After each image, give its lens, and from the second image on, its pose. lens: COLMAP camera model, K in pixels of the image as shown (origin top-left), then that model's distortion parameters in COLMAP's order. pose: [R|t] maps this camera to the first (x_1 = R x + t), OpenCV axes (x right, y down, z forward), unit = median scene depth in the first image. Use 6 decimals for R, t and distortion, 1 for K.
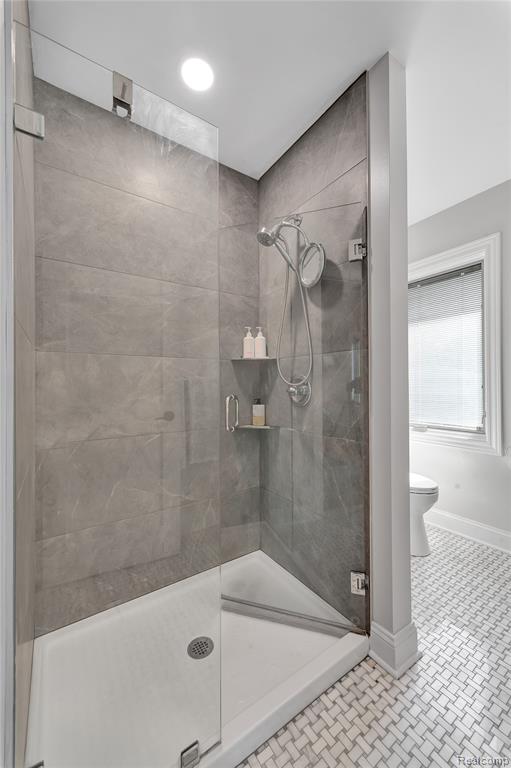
lens RADIAL K [[297.9, 0, 258.2], [0, 297.9, 382.5], [0, 0, 1]] dist [0.008308, 0.000085]
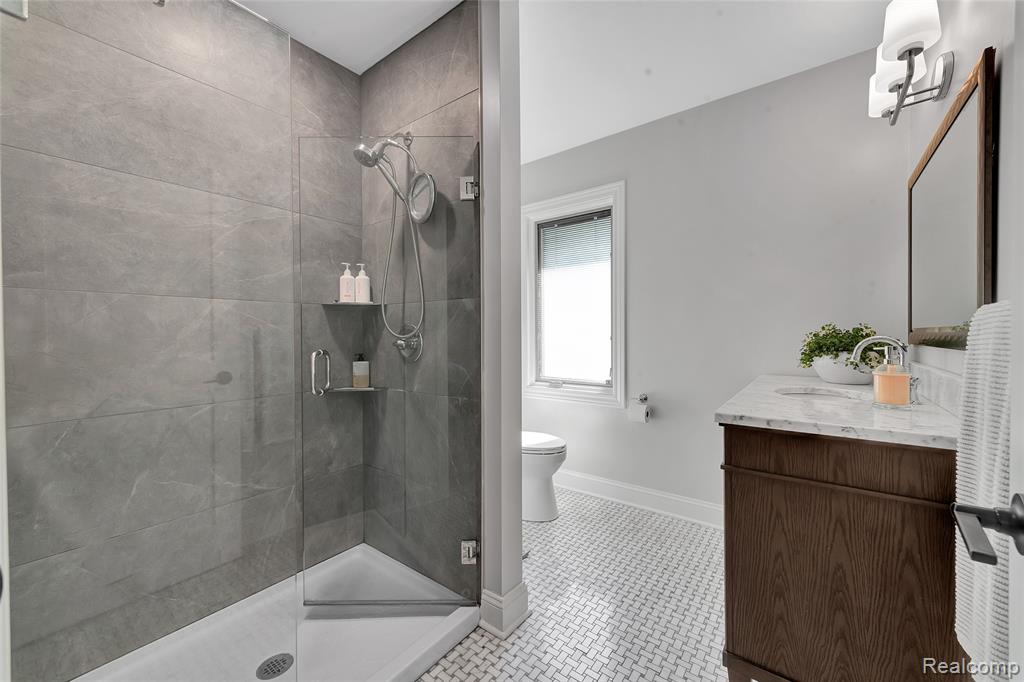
lens RADIAL K [[399.8, 0, 511.6], [0, 399.8, 338.0], [0, 0, 1]] dist [0.007669, 0.000064]
pose [[0.950583, -0.001852, 0.310464, 0.062253], [-0.003070, 0.999877, 0.015364, -0.006916], [-0.310455, -0.015558, 0.950461, -0.166866]]
